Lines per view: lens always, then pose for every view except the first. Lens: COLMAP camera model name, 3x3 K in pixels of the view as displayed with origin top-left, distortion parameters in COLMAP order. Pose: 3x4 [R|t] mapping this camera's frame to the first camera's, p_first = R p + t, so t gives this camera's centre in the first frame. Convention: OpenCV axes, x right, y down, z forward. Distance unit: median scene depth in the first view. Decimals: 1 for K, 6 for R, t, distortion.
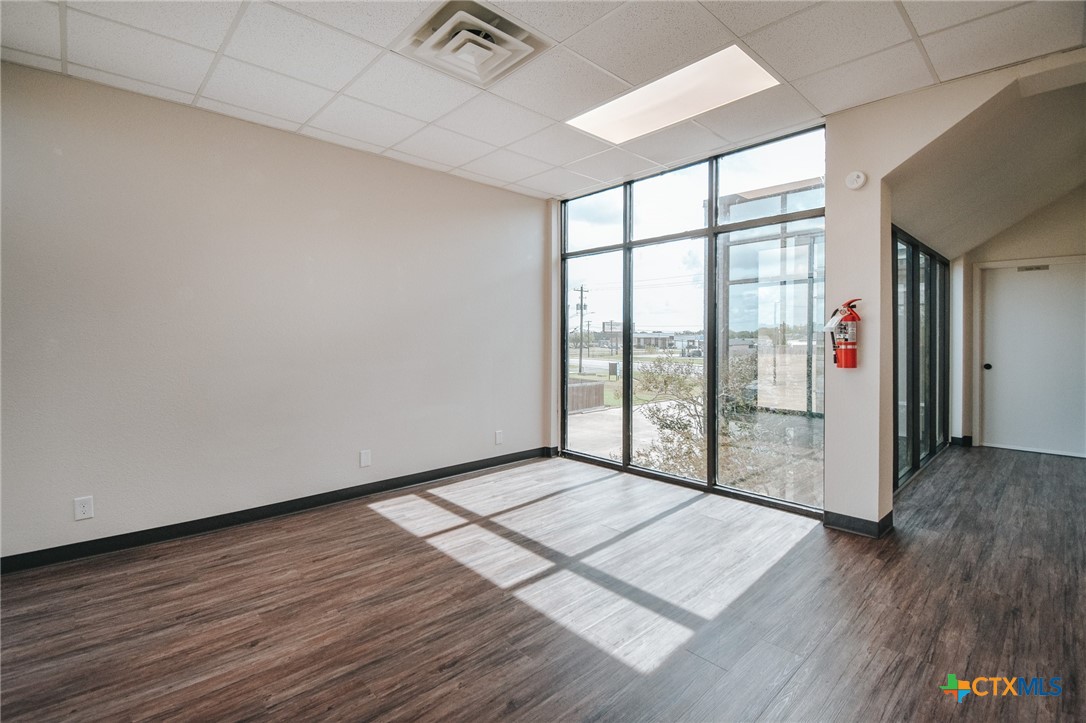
lens RADIAL K [[484.5, 0, 537.0], [0, 484.5, 342.4], [0, 0, 1]] dist [0.001698, 0.000082]
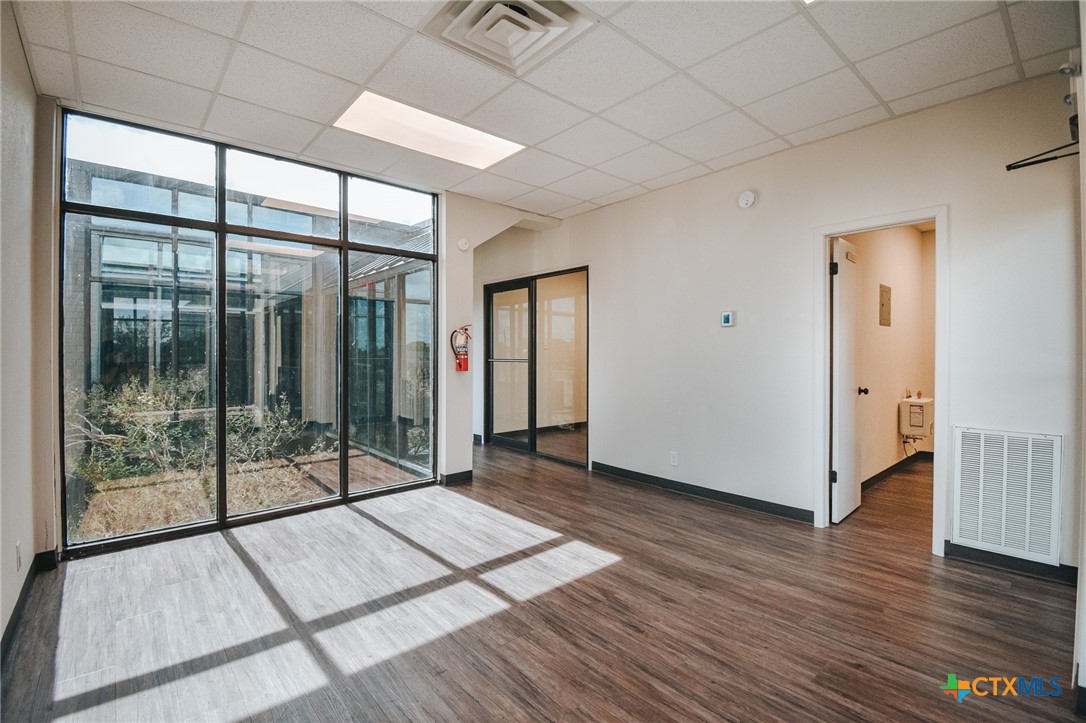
lens RADIAL K [[483.1, 0, 537.7], [0, 483.1, 361.4], [0, 0, 1]] dist [-0.001449, -0.000663]
pose [[0.042449, -0.015185, 0.998983, -0.978594], [0.017040, 0.999750, 0.014473, 0.007367], [-0.998953, 0.016408, 0.042698, 0.862020]]
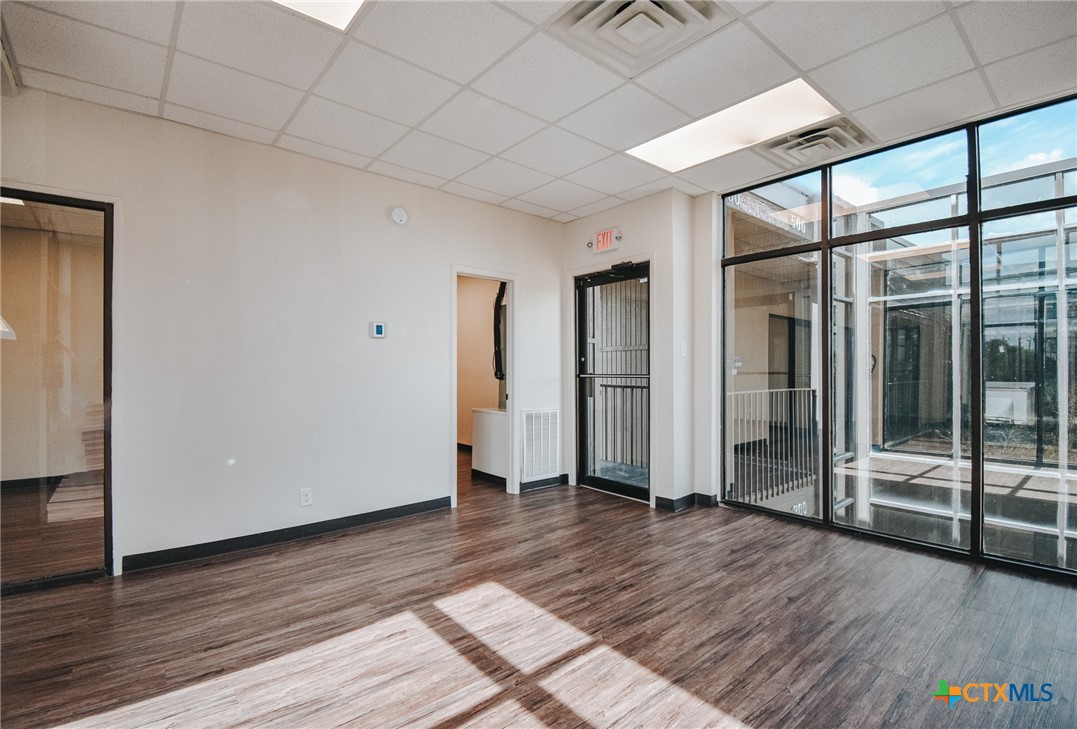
lens RADIAL K [[495.6, 0, 538.5], [0, 495.6, 364.5], [0, 0, 1]] dist [0.003113, -0.000607]
pose [[-0.998617, 0.000436, 0.052574, 0.001678], [0.000722, 0.999985, 0.005418, 0.004086], [-0.052571, 0.005448, -0.998602, 1.810607]]
